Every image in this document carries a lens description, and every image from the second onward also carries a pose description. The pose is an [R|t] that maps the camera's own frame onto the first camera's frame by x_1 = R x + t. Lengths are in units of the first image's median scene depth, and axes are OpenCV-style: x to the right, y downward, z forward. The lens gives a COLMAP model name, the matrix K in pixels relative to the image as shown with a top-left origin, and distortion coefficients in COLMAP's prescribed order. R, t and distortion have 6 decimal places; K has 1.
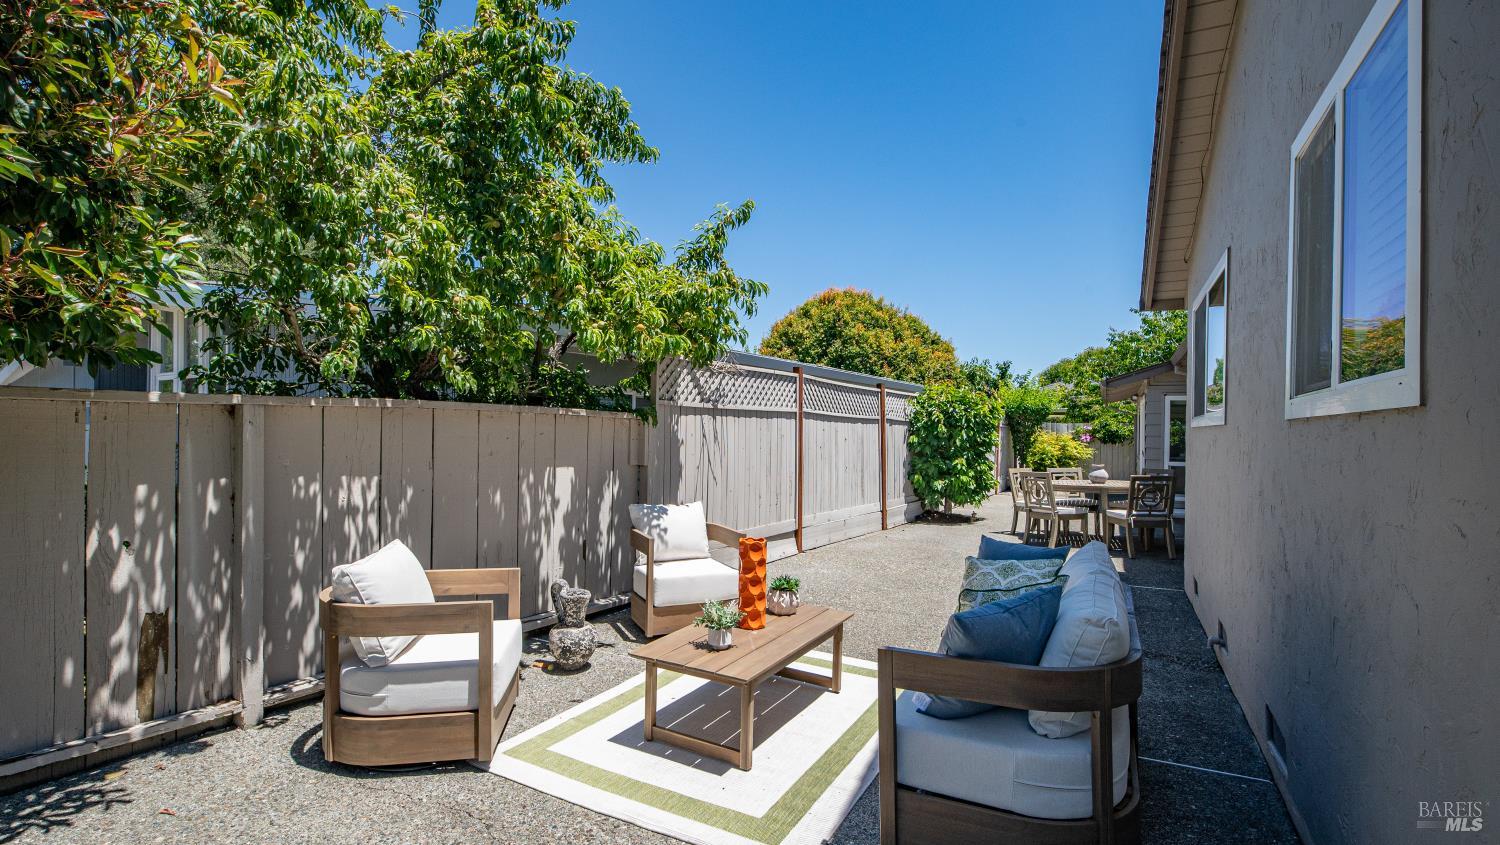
lens RADIAL K [[679.9, 0, 739.5], [0, 679.9, 426.2], [0, 0, 1]] dist [0.004261, -0.000383]
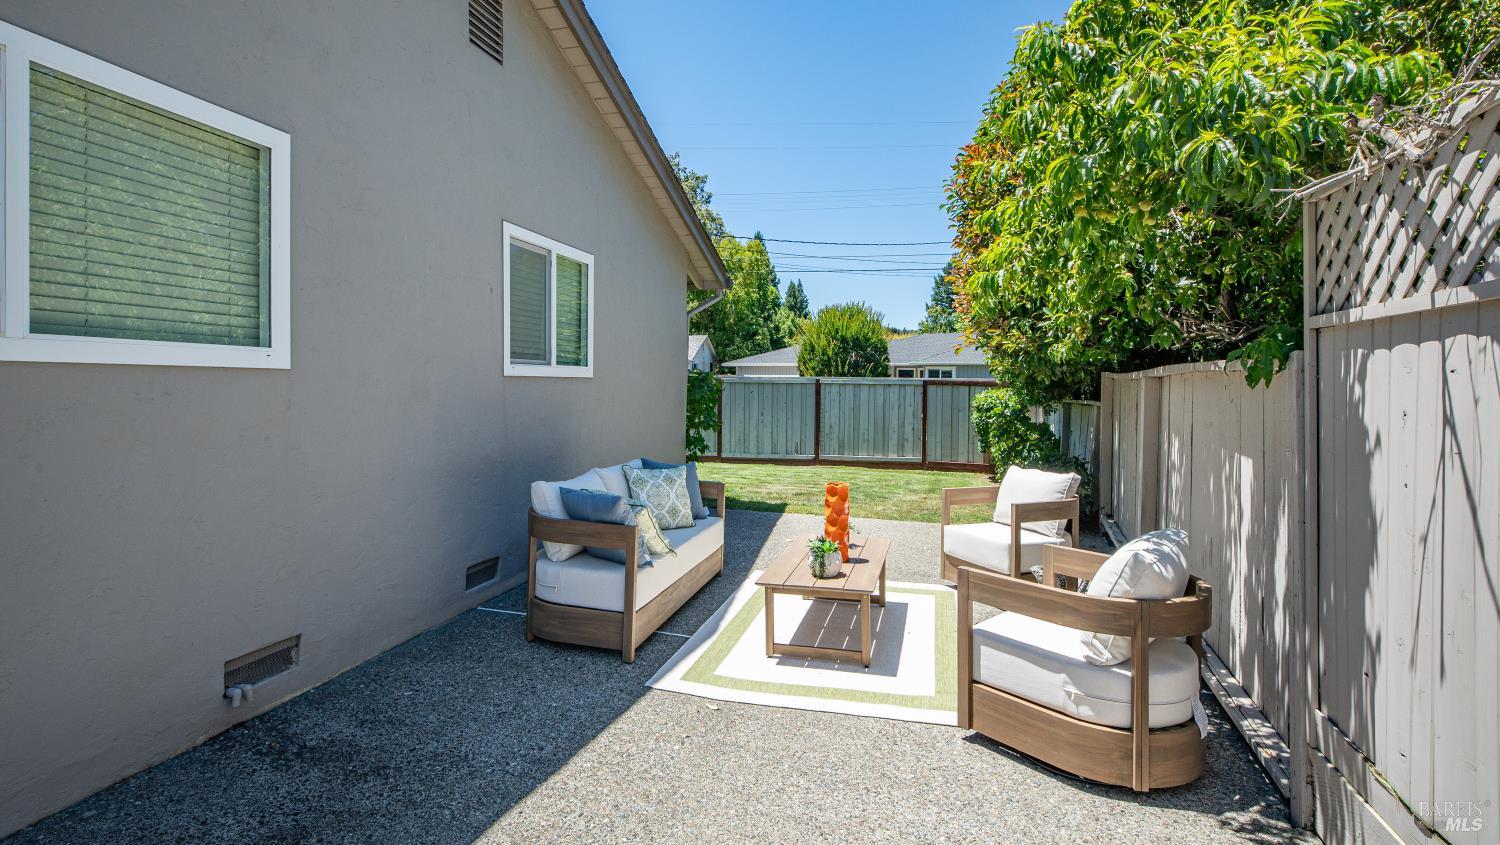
lens RADIAL K [[679.9, 0, 740.1], [0, 679.9, 402.7], [0, 0, 1]] dist [0.004261, -0.000383]
pose [[-0.973998, -0.012506, -0.226213, 0.193725], [-0.017202, 0.999675, 0.018798, 0.005209], [0.225904, 0.022201, -0.973897, 0.913888]]
